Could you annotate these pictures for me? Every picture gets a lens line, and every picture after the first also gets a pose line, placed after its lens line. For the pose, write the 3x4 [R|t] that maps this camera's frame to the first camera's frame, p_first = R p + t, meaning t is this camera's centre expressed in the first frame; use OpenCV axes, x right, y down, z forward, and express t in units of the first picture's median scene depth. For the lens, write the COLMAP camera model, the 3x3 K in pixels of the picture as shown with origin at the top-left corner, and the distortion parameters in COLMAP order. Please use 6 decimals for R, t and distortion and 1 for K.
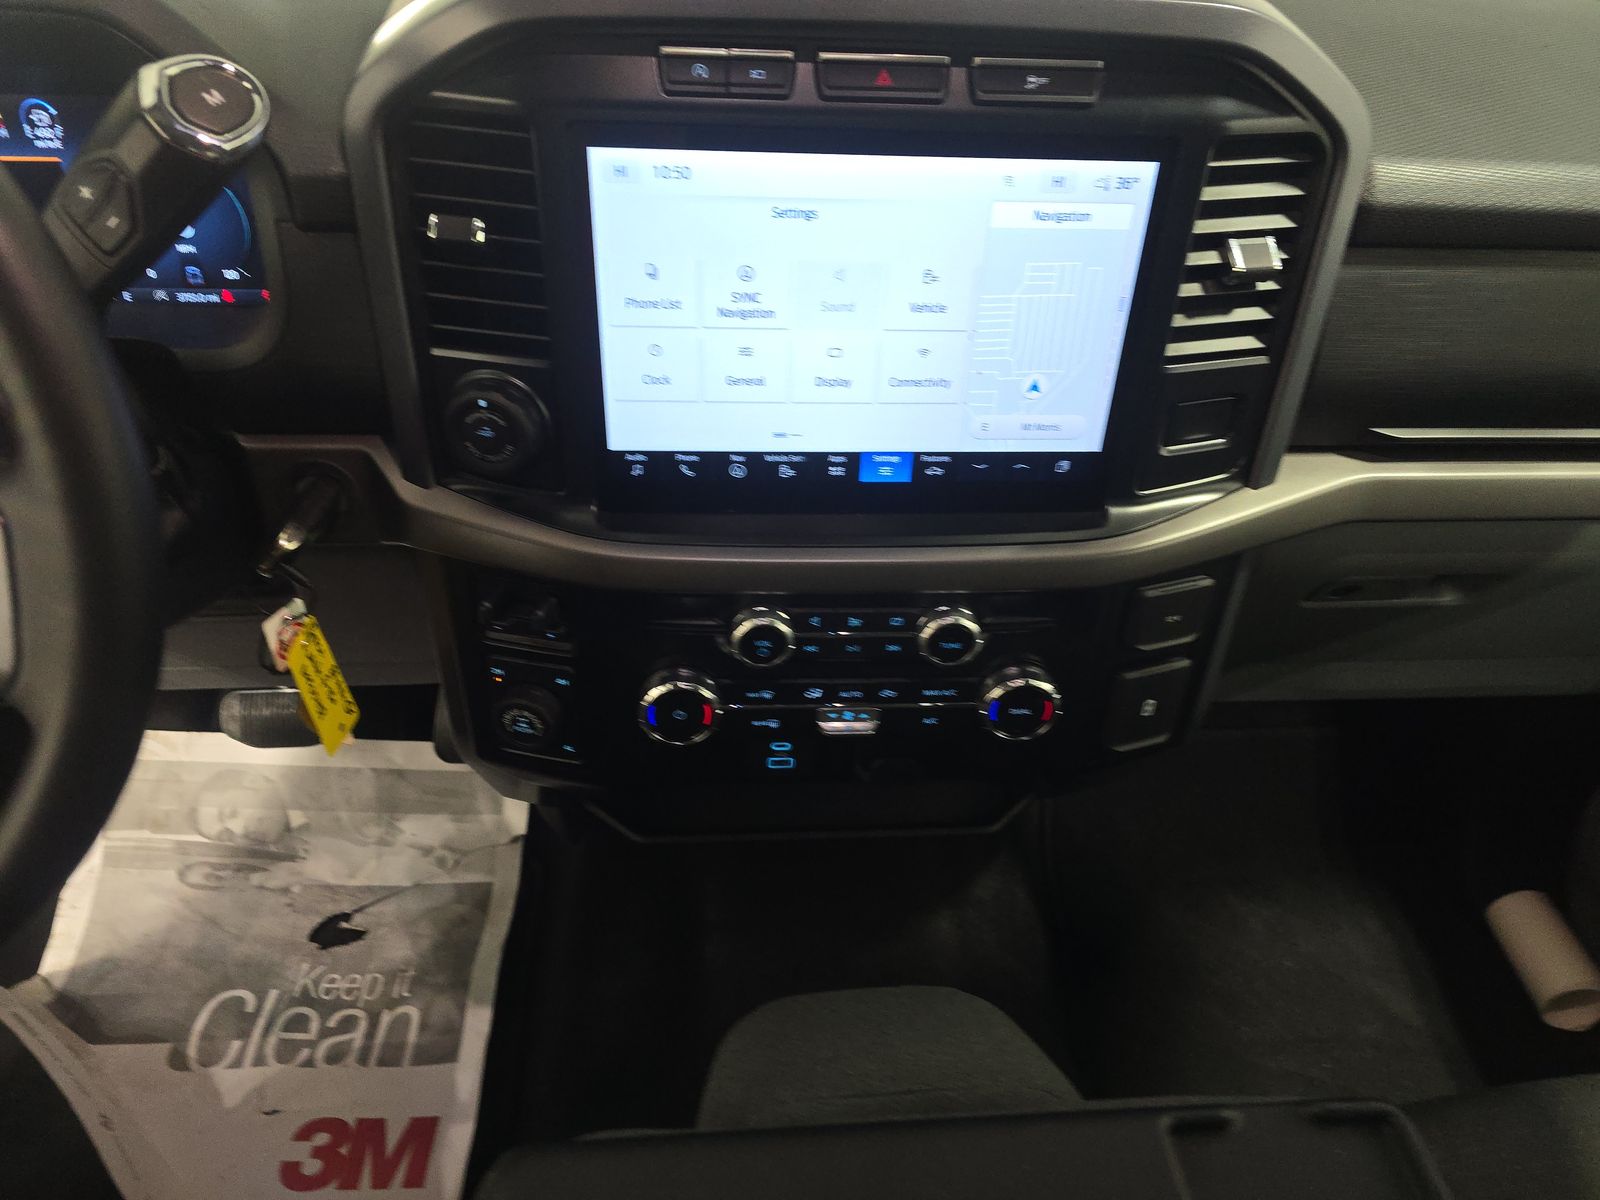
lens RADIAL K [[1060.3, 0, 802.6], [0, 1060.3, 602.7], [0, 0, 1]] dist [0.058799, -0.057598]
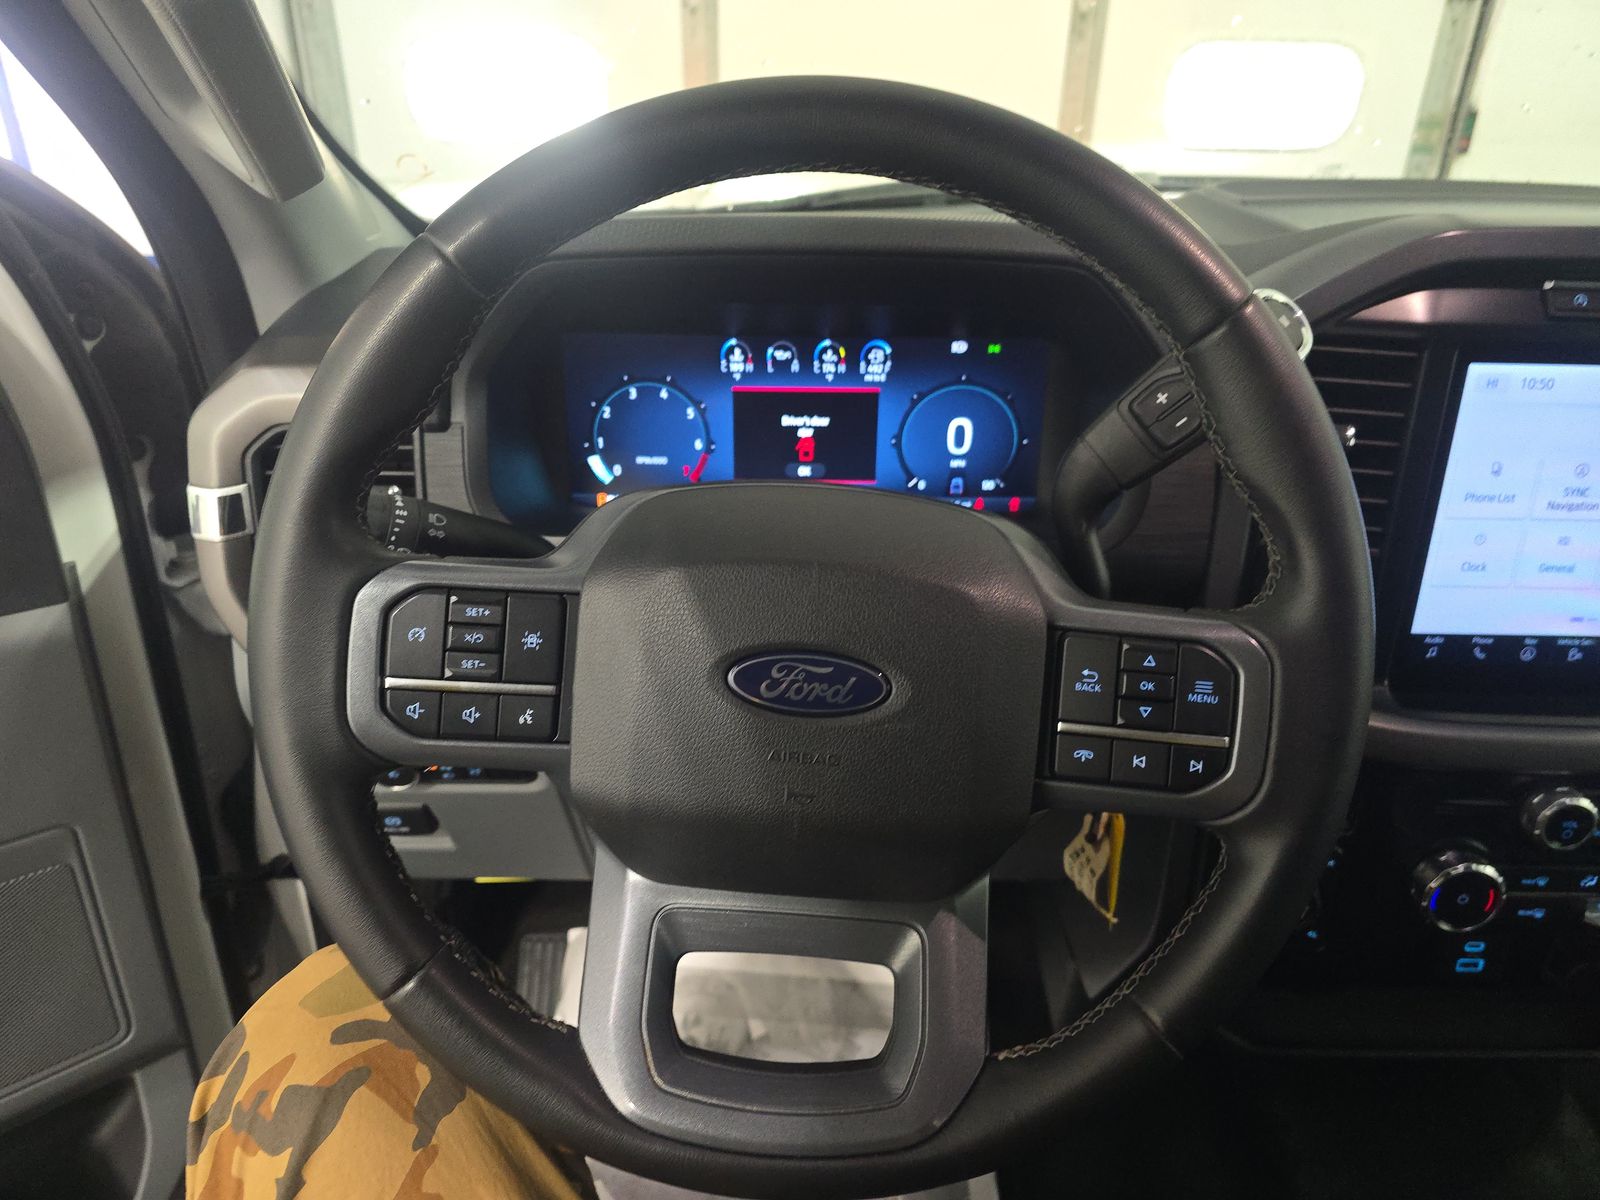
lens RADIAL K [[1060.3, 0, 802.6], [0, 1060.3, 602.7], [0, 0, 1]] dist [0.058799, -0.057598]
pose [[0.997722, 0.005369, -0.067243, -0.704732], [-0.020670, 0.973210, -0.228989, 0.083639], [0.064212, 0.229857, 0.971104, -0.082900]]
